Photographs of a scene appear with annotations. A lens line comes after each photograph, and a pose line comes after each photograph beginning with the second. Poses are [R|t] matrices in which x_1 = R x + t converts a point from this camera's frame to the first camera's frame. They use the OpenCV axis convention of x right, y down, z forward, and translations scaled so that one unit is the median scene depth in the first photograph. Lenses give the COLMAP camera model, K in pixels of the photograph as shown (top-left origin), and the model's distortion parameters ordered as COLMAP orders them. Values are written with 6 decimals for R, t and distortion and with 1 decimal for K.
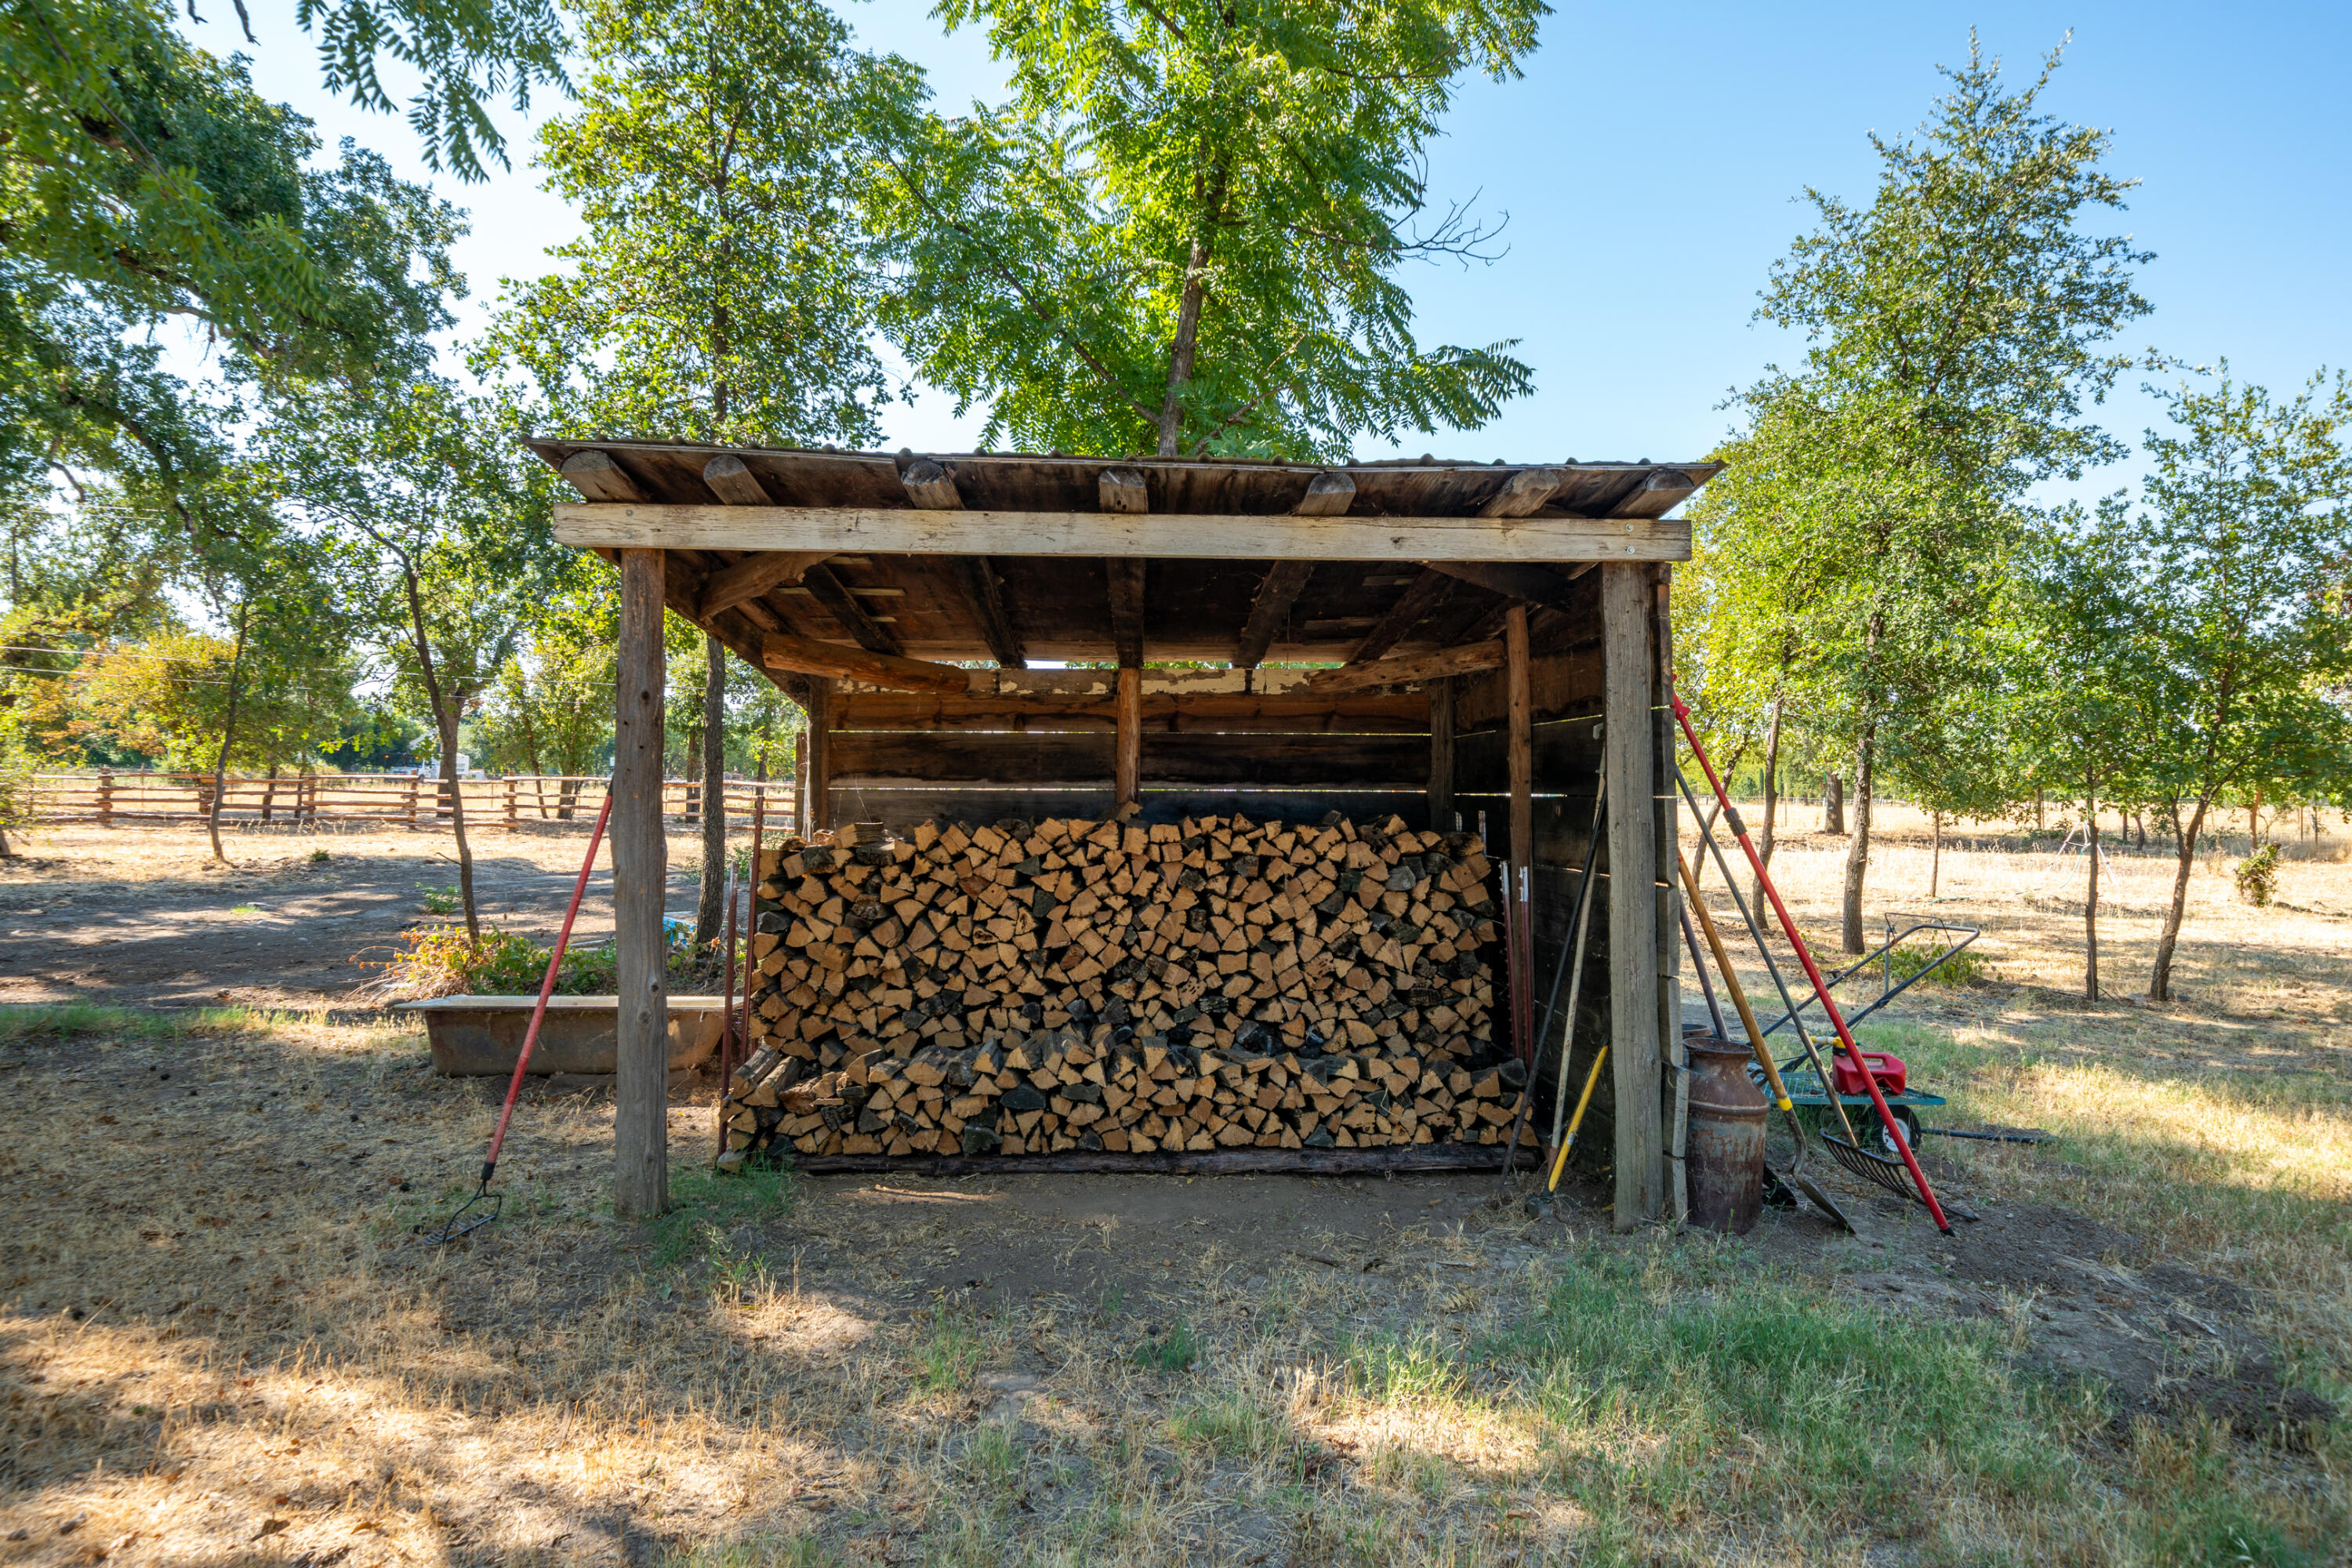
lens RADIAL K [[1285.9, 0, 1175.8], [0, 1285.9, 781.9], [0, 0, 1]] dist [0.001875, 0.000436]
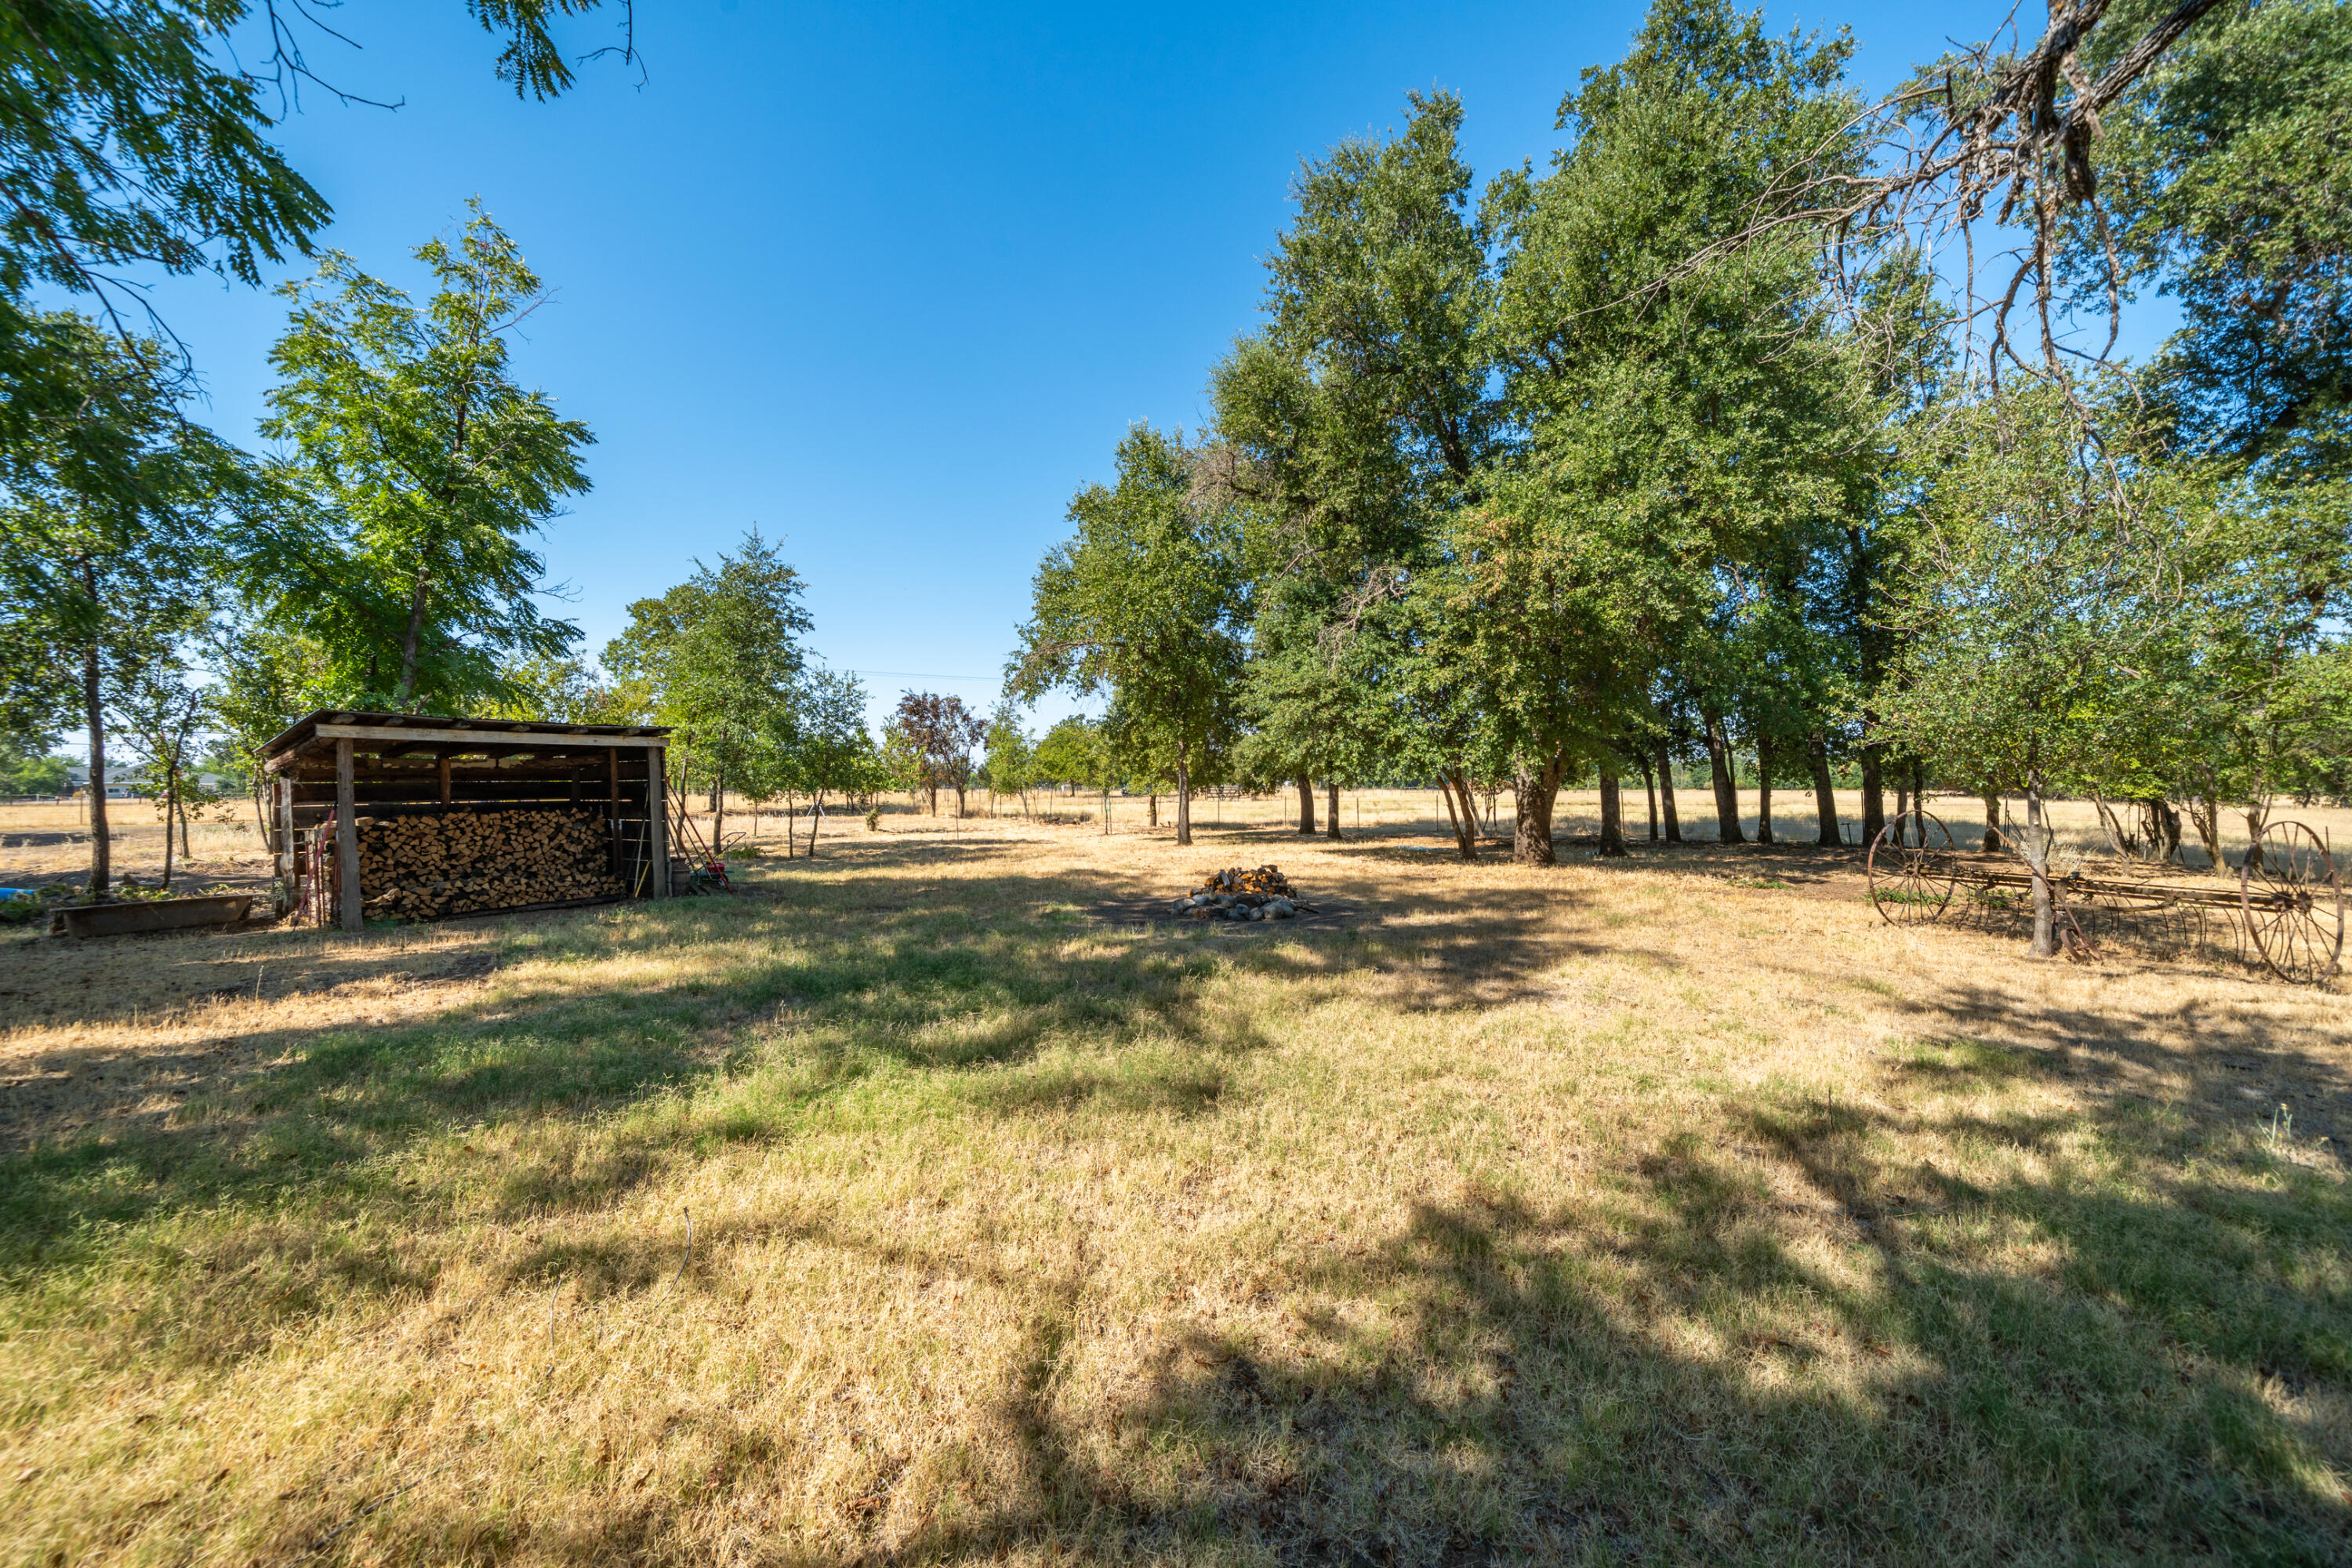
lens RADIAL K [[859.9, 0, 1176.0], [0, 859.9, 780.9], [0, 0, 1]] dist [0.000933, 0.000069]
pose [[0.570929, -0.013510, 0.820888, -0.510917], [0.011286, 0.999899, 0.008606, -0.030187], [-0.820922, 0.004351, 0.571024, -1.042196]]
